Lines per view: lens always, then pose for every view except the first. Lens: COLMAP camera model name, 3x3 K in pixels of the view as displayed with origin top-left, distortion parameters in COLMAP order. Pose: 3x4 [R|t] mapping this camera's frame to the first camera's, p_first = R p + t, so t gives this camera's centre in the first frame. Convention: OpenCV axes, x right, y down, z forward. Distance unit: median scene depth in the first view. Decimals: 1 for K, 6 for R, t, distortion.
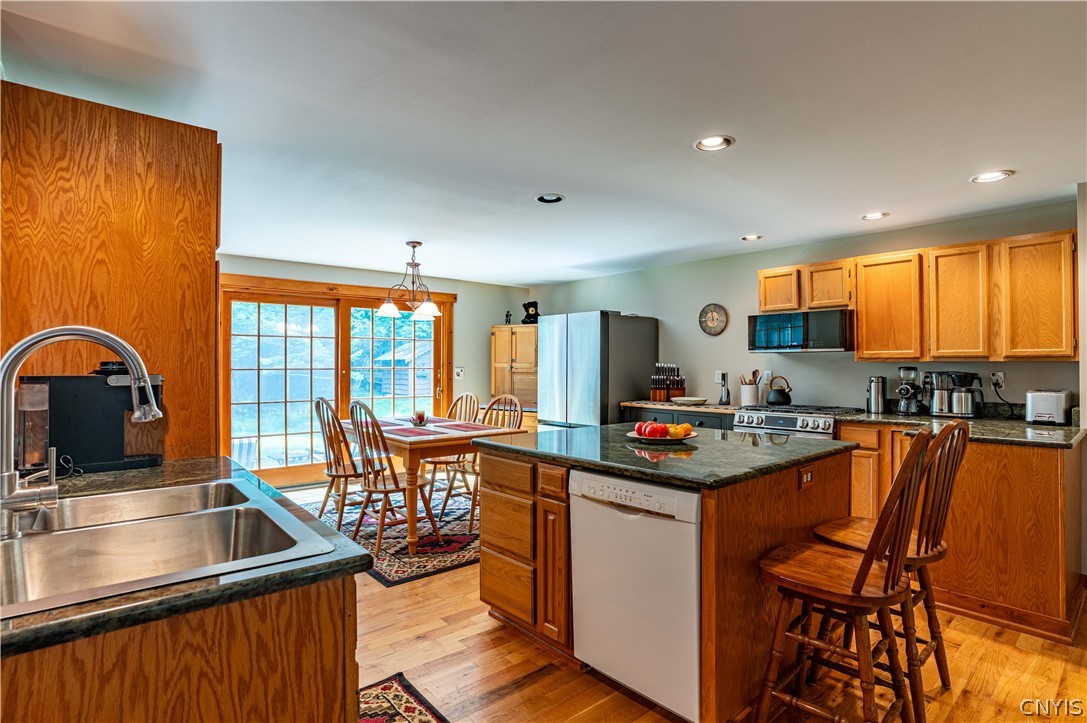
lens RADIAL K [[554.2, 0, 516.3], [0, 554.2, 365.3], [0, 0, 1]] dist [-0.080007, 0.028734]
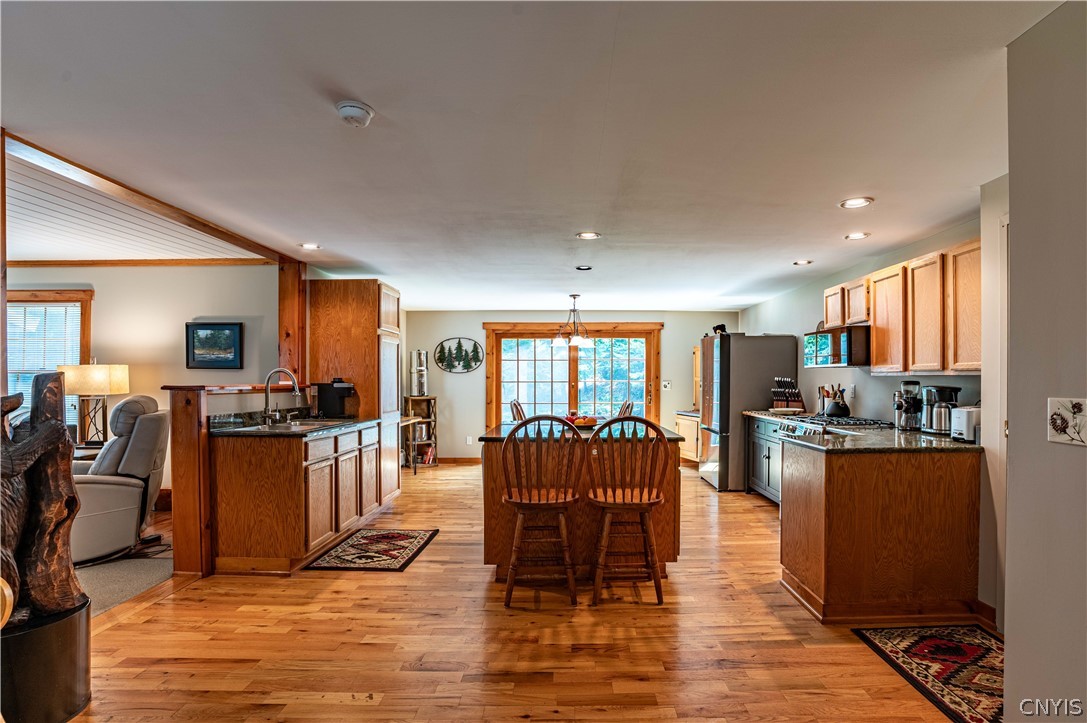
lens RADIAL K [[541.1, 0, 547.7], [0, 541.1, 381.7], [0, 0, 1]] dist [-0.076268, 0.036391]
pose [[0.766409, 0.003004, -0.642346, 0.537433], [0.000280, 0.999987, 0.005010, -0.000483], [0.642353, -0.004020, 0.766398, -0.108844]]
